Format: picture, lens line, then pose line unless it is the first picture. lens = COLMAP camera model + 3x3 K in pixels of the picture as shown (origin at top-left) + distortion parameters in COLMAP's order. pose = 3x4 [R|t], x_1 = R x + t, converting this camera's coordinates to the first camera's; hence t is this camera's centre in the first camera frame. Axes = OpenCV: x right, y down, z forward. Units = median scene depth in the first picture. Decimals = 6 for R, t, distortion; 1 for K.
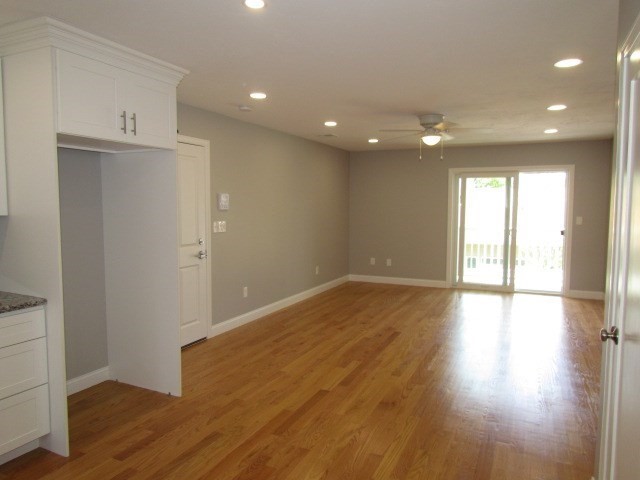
lens RADIAL K [[453.7, 0, 321.8], [0, 453.7, 241.6], [0, 0, 1]] dist [-0.023913, 0.002647]
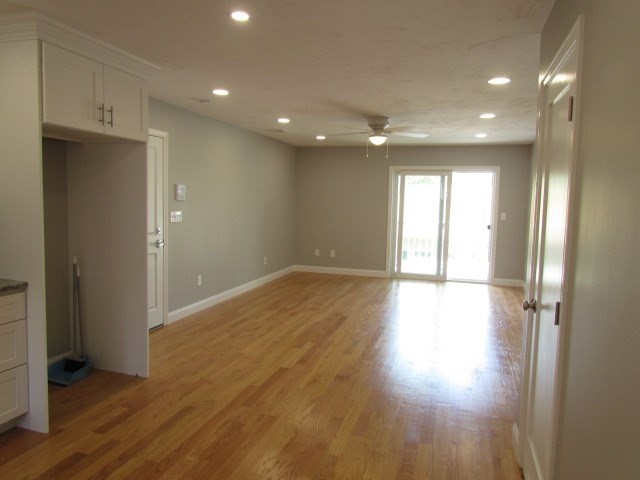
lens RADIAL K [[453.7, 0, 321.8], [0, 453.7, 241.6], [0, 0, 1]] dist [-0.023913, 0.002647]
pose [[0.989789, 0.008286, 0.142296, -0.046321], [-0.010403, 0.999846, 0.014141, 0.006014], [-0.142157, -0.015477, 0.989723, -0.065158]]
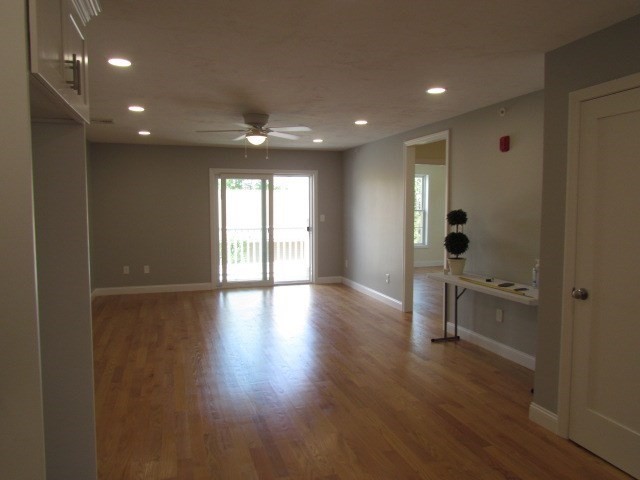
lens RADIAL K [[453.7, 0, 321.8], [0, 453.7, 241.6], [0, 0, 1]] dist [-0.023913, 0.002647]
pose [[0.730863, -0.055841, 0.680236, -0.355365], [0.055983, 0.998194, 0.021793, -0.016426], [-0.680225, 0.022154, 0.732669, 0.186809]]
